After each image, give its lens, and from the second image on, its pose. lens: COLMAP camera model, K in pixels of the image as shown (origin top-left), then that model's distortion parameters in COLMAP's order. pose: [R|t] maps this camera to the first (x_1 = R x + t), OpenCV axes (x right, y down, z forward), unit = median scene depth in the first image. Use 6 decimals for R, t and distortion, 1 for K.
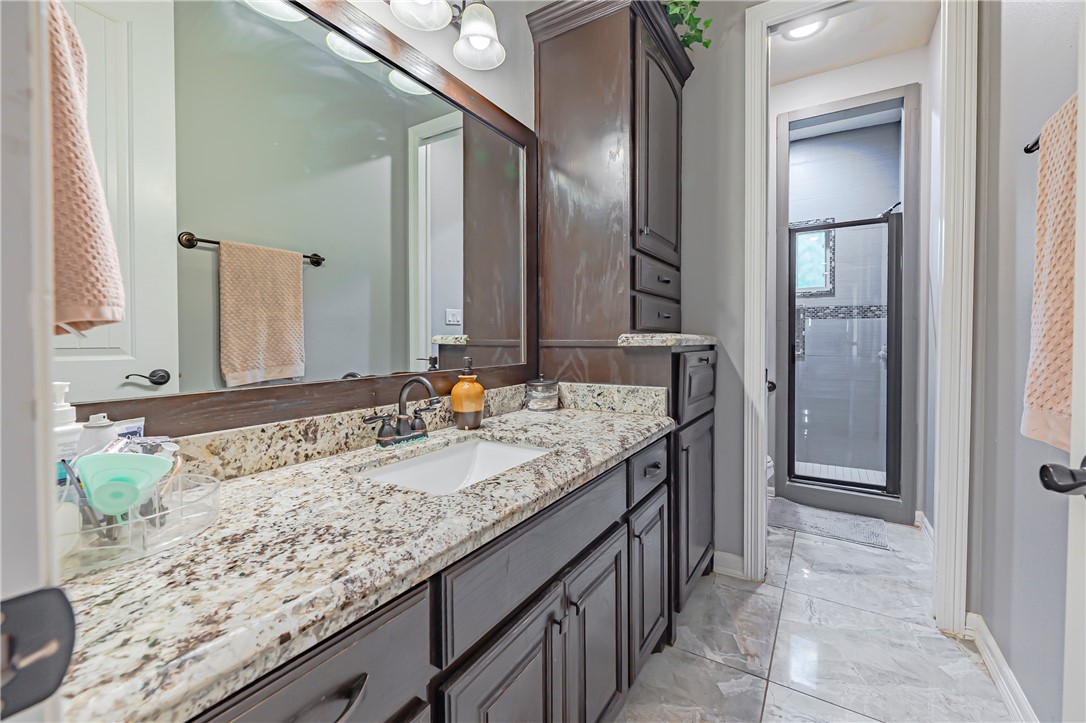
lens RADIAL K [[448.4, 0, 494.4], [0, 448.4, 349.9], [0, 0, 1]] dist [-0.004754, 0.000285]
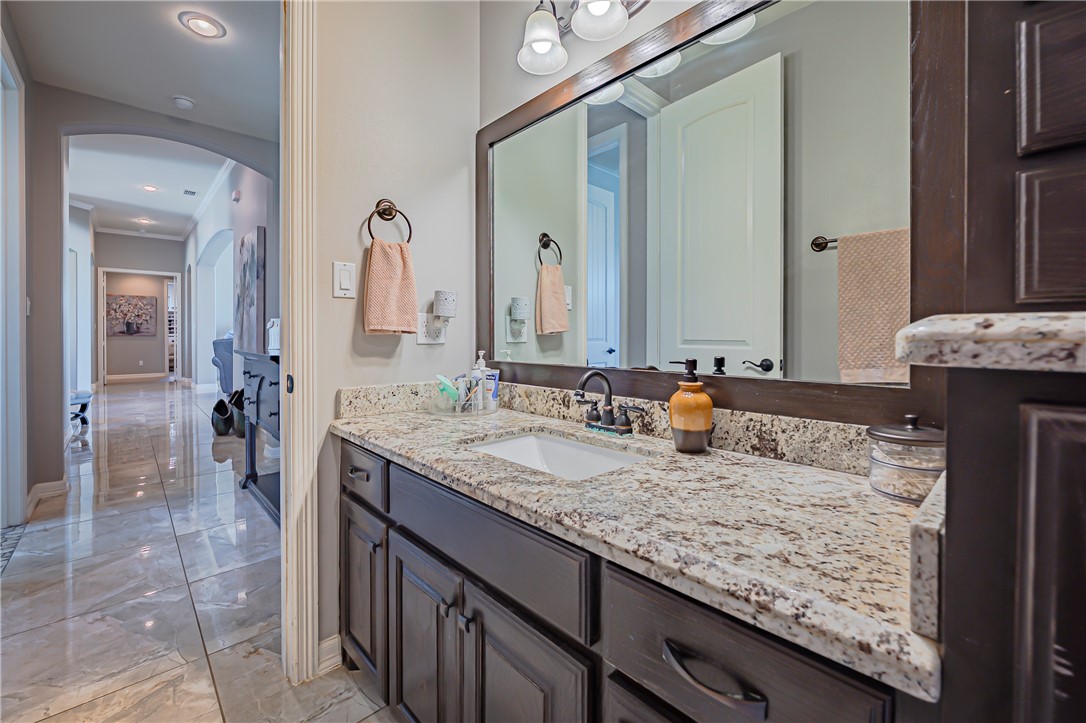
lens RADIAL K [[448.4, 0, 600.0], [0, 448.4, 349.3], [0, 0, 1]] dist [-0.004754, 0.000285]
pose [[-0.106240, 0.034740, -0.993733, 0.828501], [-0.025741, 0.998958, 0.037675, -0.029108], [0.994007, 0.029582, -0.105235, 1.054841]]
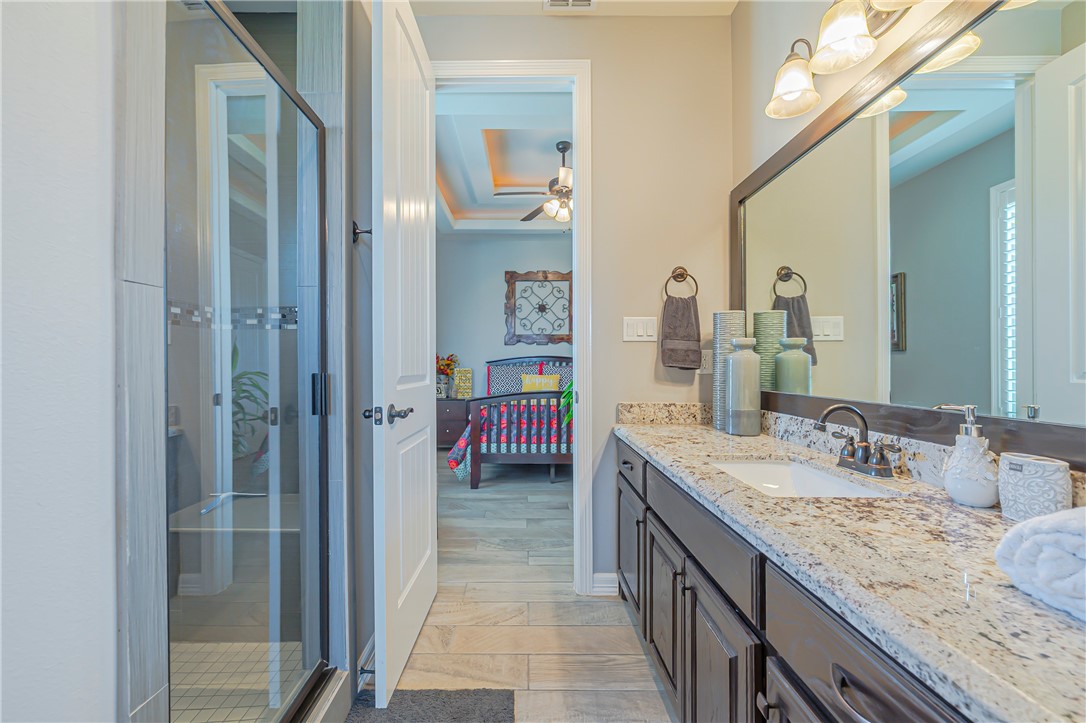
lens RADIAL K [[448.4, 0, 547.2], [0, 448.4, 365.1], [0, 0, 1]] dist [-0.004754, 0.000285]
pose [[-0.793957, 0.006692, -0.607937, 0.939976], [-0.005077, 0.999832, 0.017636, -0.041090], [0.607953, 0.017089, -0.793789, 1.320323]]
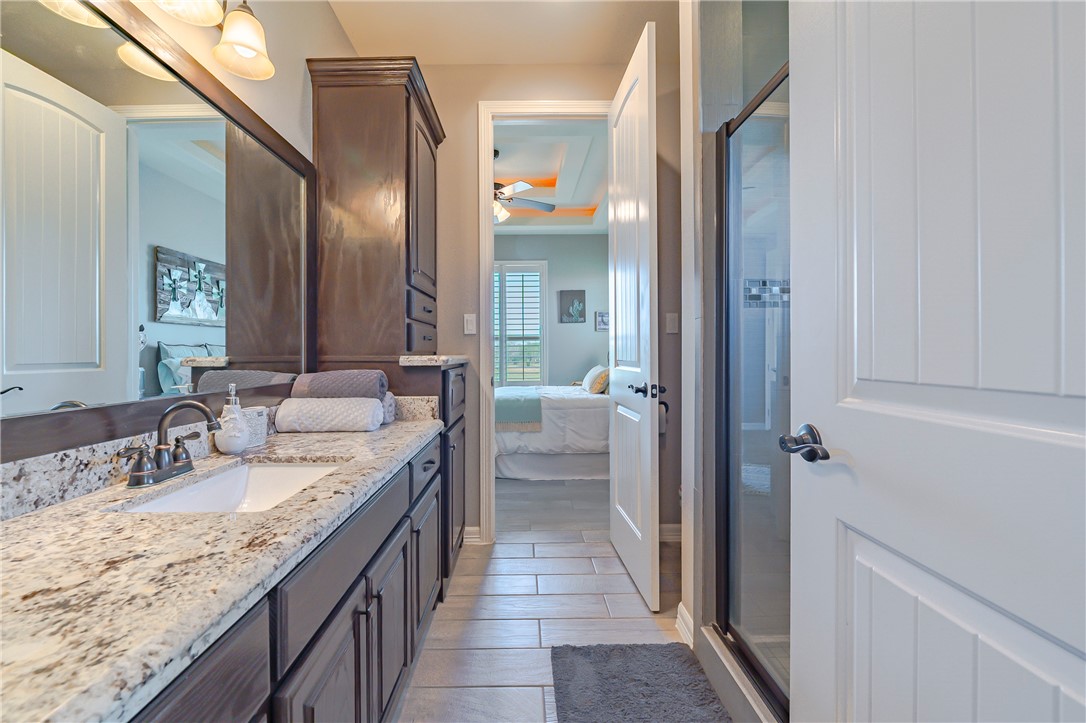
lens RADIAL K [[448.4, 0, 541.3], [0, 448.4, 356.9], [0, 0, 1]] dist [-0.004754, 0.000285]
pose [[0.788289, 0.000345, 0.615306, -0.152569], [0.013674, 0.999743, -0.018077, -0.004100], [-0.615154, 0.022664, 0.788081, -0.169457]]
